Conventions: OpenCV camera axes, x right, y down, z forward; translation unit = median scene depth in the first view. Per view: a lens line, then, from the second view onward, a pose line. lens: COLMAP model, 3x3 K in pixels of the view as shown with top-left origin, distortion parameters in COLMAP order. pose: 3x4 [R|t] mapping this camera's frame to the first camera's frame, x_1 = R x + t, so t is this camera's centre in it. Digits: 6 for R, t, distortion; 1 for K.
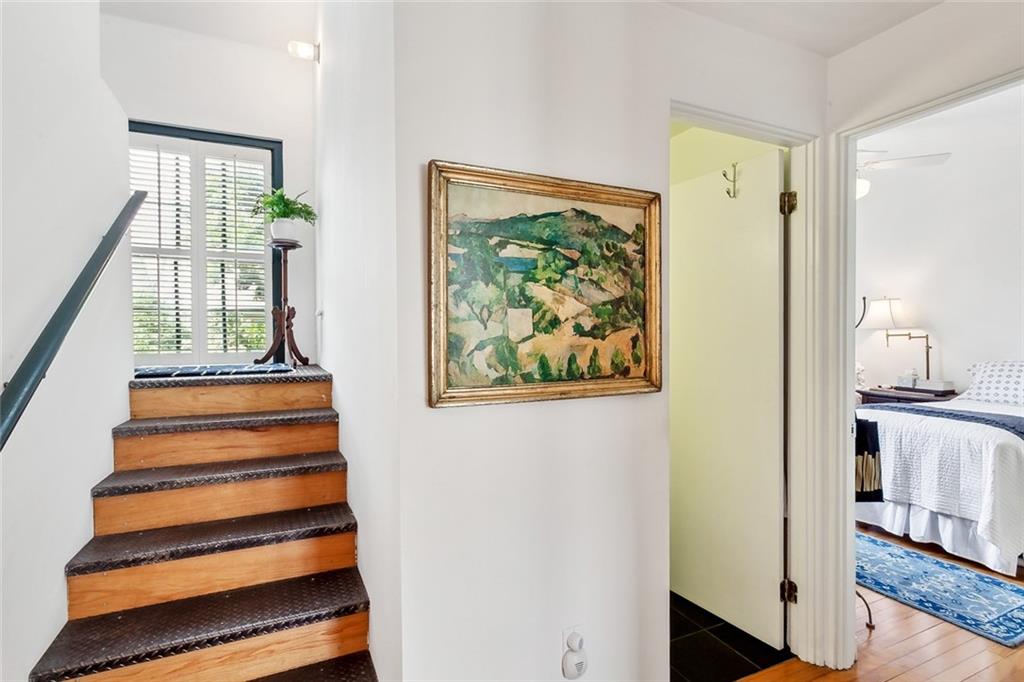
lens RADIAL K [[496.3, 0, 510.4], [0, 496.3, 342.0], [0, 0, 1]] dist [0.001180, -0.000793]
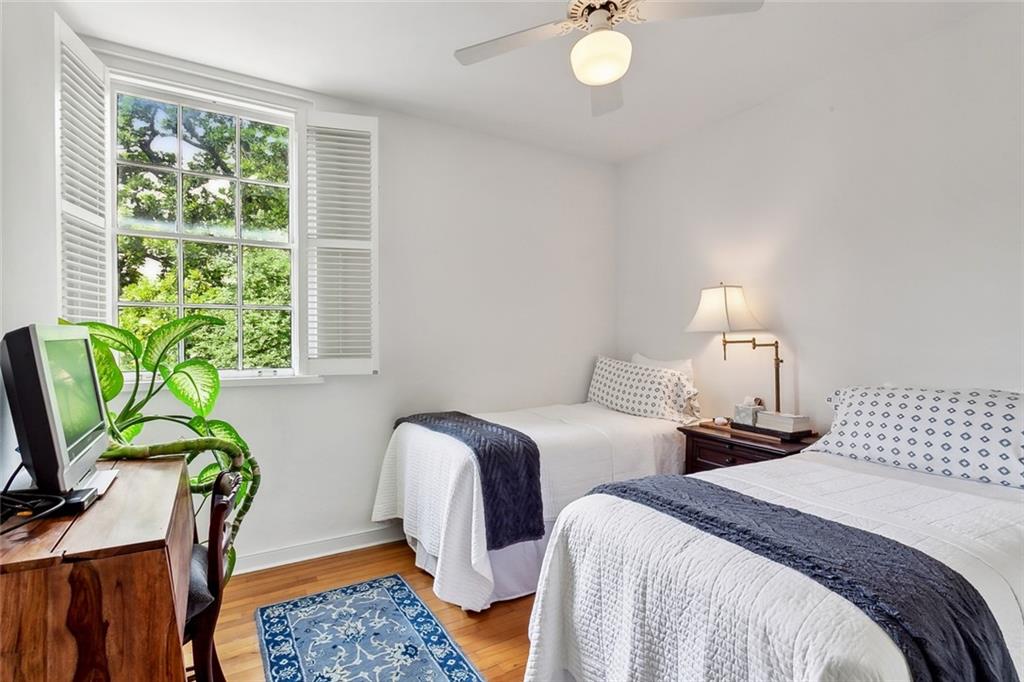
lens RADIAL K [[496.3, 0, 512.7], [0, 496.3, 339.8], [0, 0, 1]] dist [0.001180, -0.000793]
pose [[0.993187, 0.005001, 0.116427, 0.424543], [-0.003374, 0.999894, -0.014165, -0.006434], [-0.116485, 0.013676, 0.993098, 0.400349]]
